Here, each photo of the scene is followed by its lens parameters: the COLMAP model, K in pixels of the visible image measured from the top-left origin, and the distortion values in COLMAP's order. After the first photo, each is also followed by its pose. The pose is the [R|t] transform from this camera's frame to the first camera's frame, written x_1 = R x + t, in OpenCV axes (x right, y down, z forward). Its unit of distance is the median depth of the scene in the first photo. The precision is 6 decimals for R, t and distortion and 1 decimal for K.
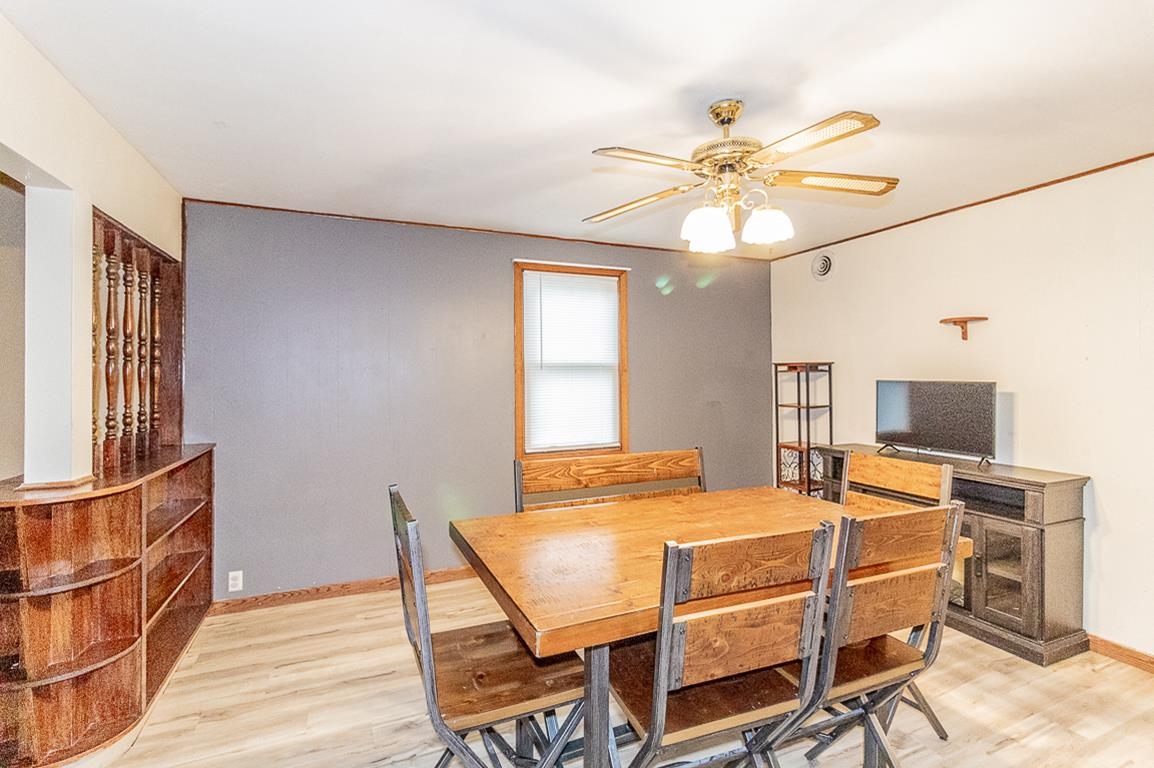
lens RADIAL K [[540.4, 0, 594.8], [0, 540.4, 374.2], [0, 0, 1]] dist [-0.002129, -0.000420]
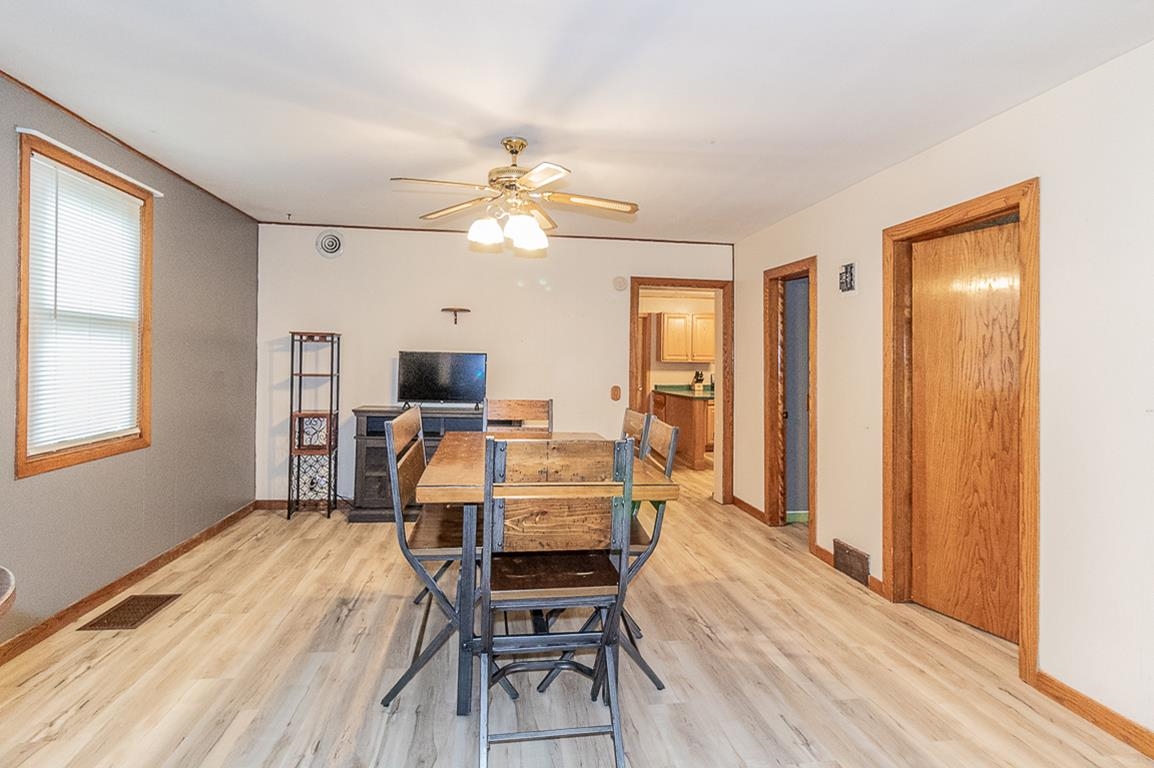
lens RADIAL K [[560.0, 0, 577.3], [0, 560.0, 354.3], [0, 0, 1]] dist [-0.000587, -0.000471]
pose [[0.272509, 0.021676, 0.961909, -0.550289], [-0.018779, 0.999676, -0.017207, 0.031757], [-0.961970, -0.013375, 0.272828, 0.240740]]
